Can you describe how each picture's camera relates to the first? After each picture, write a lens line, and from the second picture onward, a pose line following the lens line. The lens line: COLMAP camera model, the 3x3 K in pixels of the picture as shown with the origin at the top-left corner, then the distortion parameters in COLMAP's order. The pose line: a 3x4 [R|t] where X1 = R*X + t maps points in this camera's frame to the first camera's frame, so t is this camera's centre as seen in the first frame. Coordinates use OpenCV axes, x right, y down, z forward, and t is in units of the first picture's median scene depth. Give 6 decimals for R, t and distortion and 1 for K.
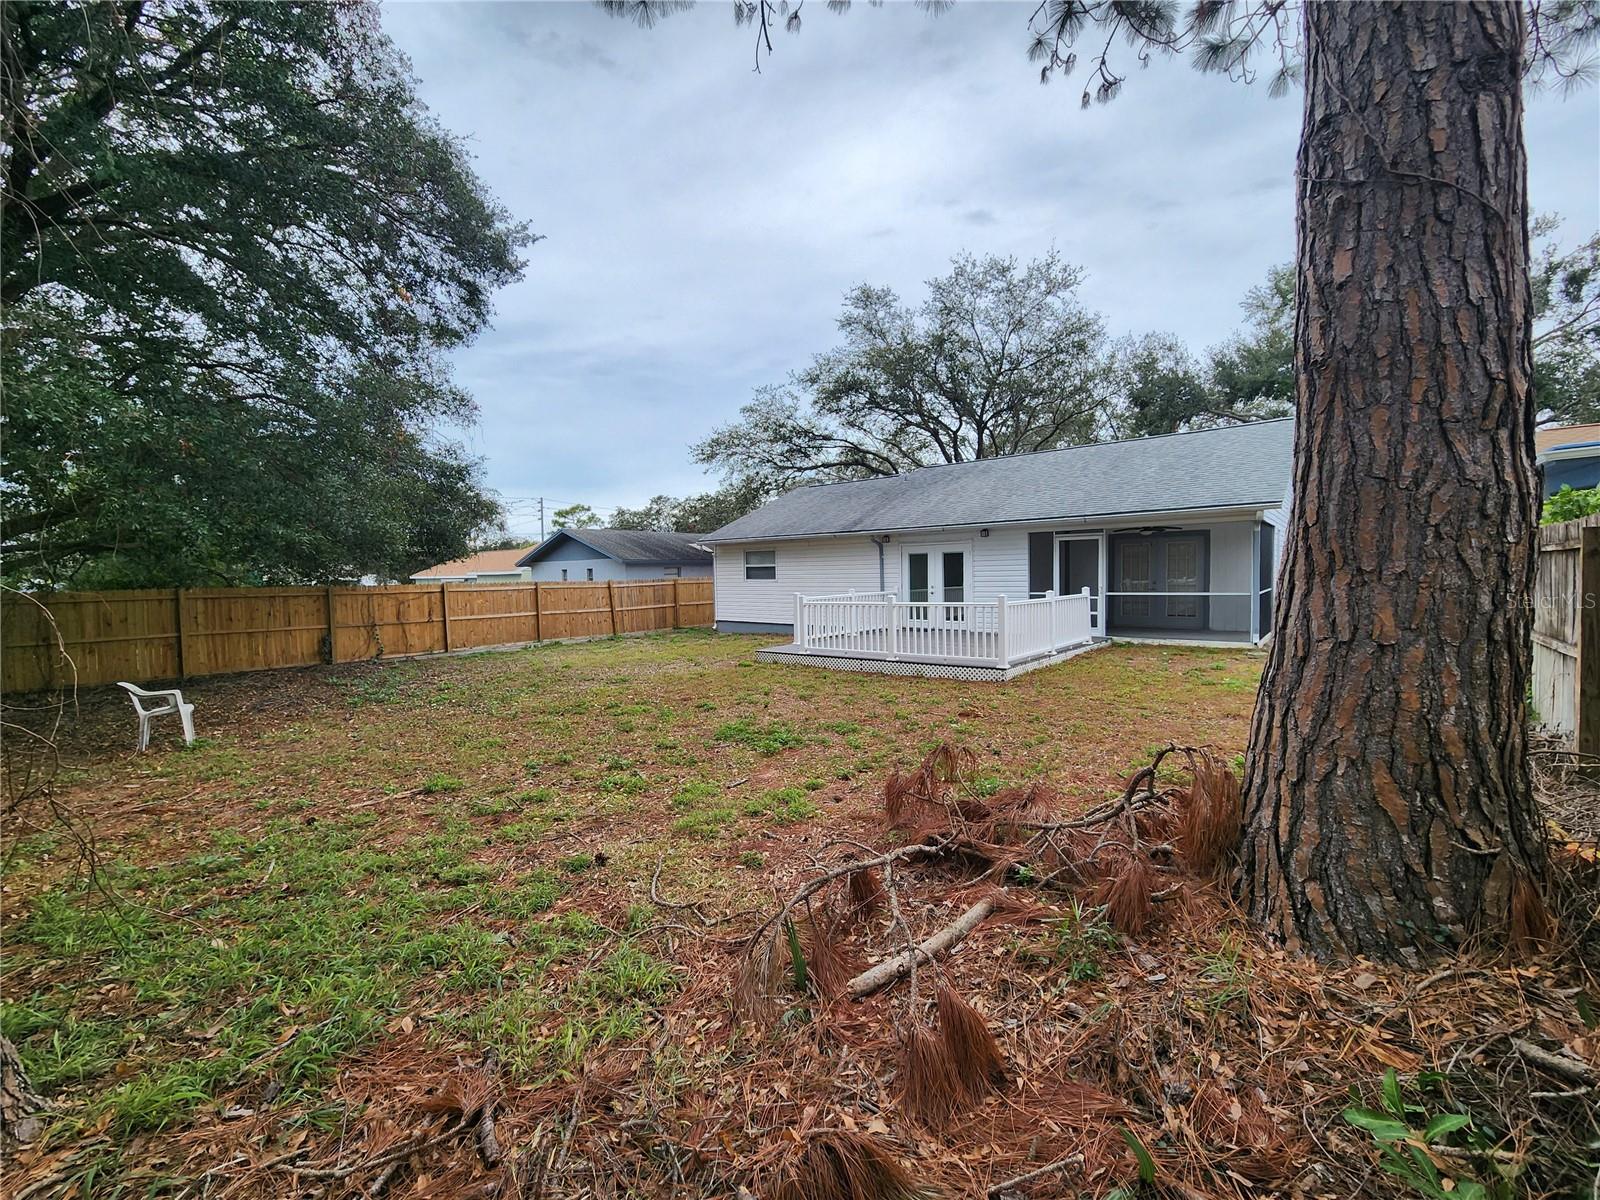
lens RADIAL K [[655.9, 0, 793.8], [0, 655.9, 603.6], [0, 0, 1]] dist [-0.002837, 0.000221]
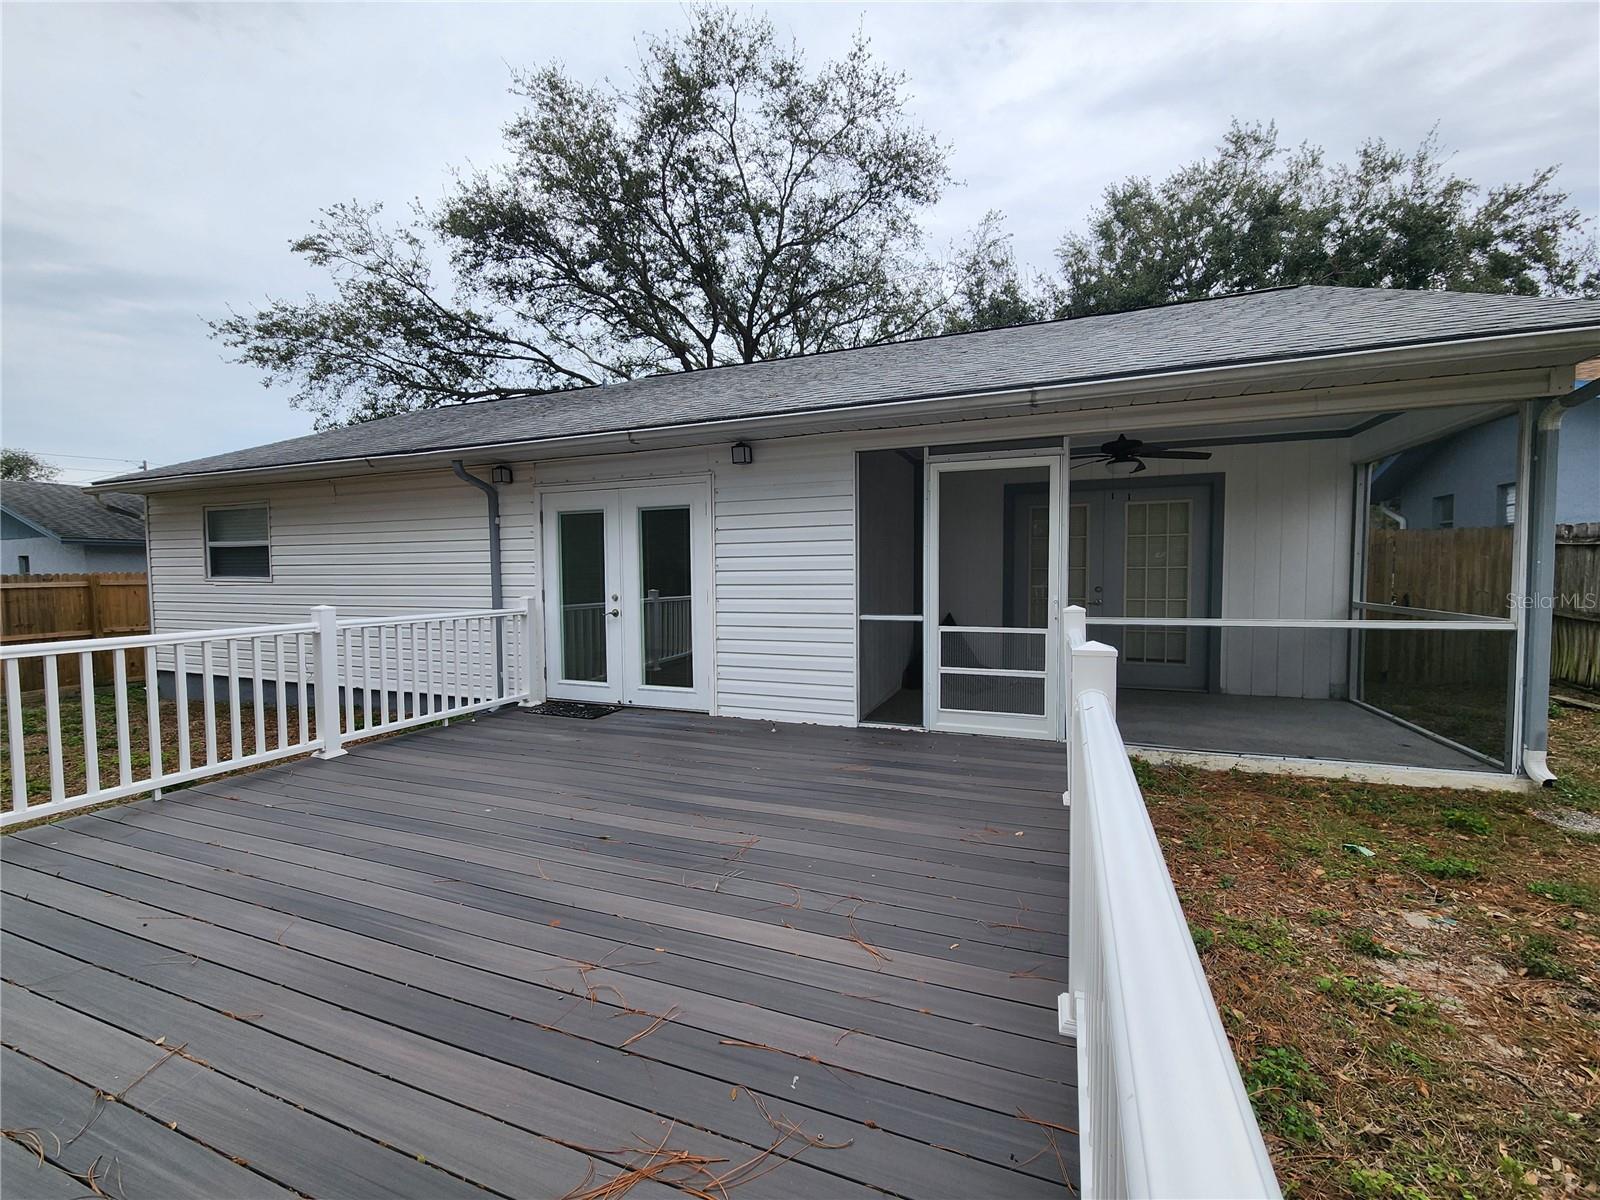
lens RADIAL K [[655.9, 0, 793.8], [0, 655.9, 603.6], [0, 0, 1]] dist [-0.002837, 0.000221]
pose [[0.944673, -0.010135, 0.327856, 0.173932], [0.009466, 0.999949, 0.003636, -0.021262], [-0.327876, -0.000332, 0.944721, 0.568433]]
